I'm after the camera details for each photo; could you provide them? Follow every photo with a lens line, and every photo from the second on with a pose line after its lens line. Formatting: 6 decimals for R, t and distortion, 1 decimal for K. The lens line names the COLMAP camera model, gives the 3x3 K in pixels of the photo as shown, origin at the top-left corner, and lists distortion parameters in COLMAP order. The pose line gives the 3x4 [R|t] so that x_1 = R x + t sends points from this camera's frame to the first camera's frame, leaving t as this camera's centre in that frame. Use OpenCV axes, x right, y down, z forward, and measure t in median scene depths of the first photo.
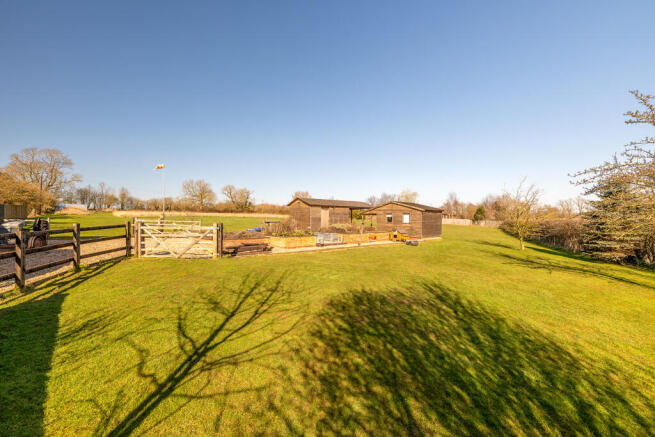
lens RADIAL K [[252.6, 0, 327.3], [0, 252.6, 218.3], [0, 0, 1]] dist [-0.001729, -0.000146]
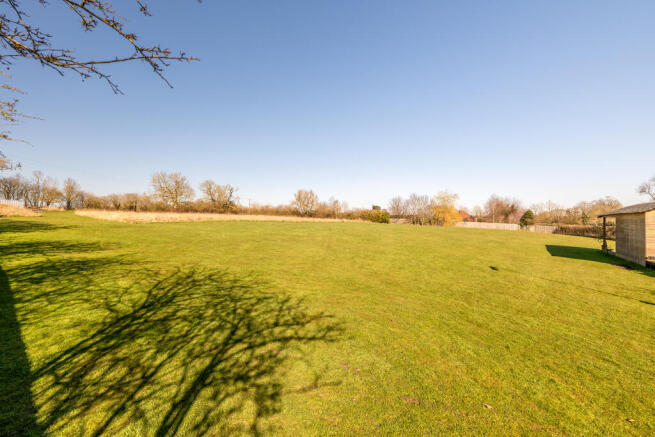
lens RADIAL K [[252.6, 0, 324.9], [0, 252.6, 218.3], [0, 0, 1]] dist [-0.001729, -0.000146]
pose [[0.983120, 0.005405, 0.182883, -0.193493], [-0.005277, 0.999985, -0.001186, -0.007054], [-0.182887, 0.000201, 0.983134, 0.123191]]
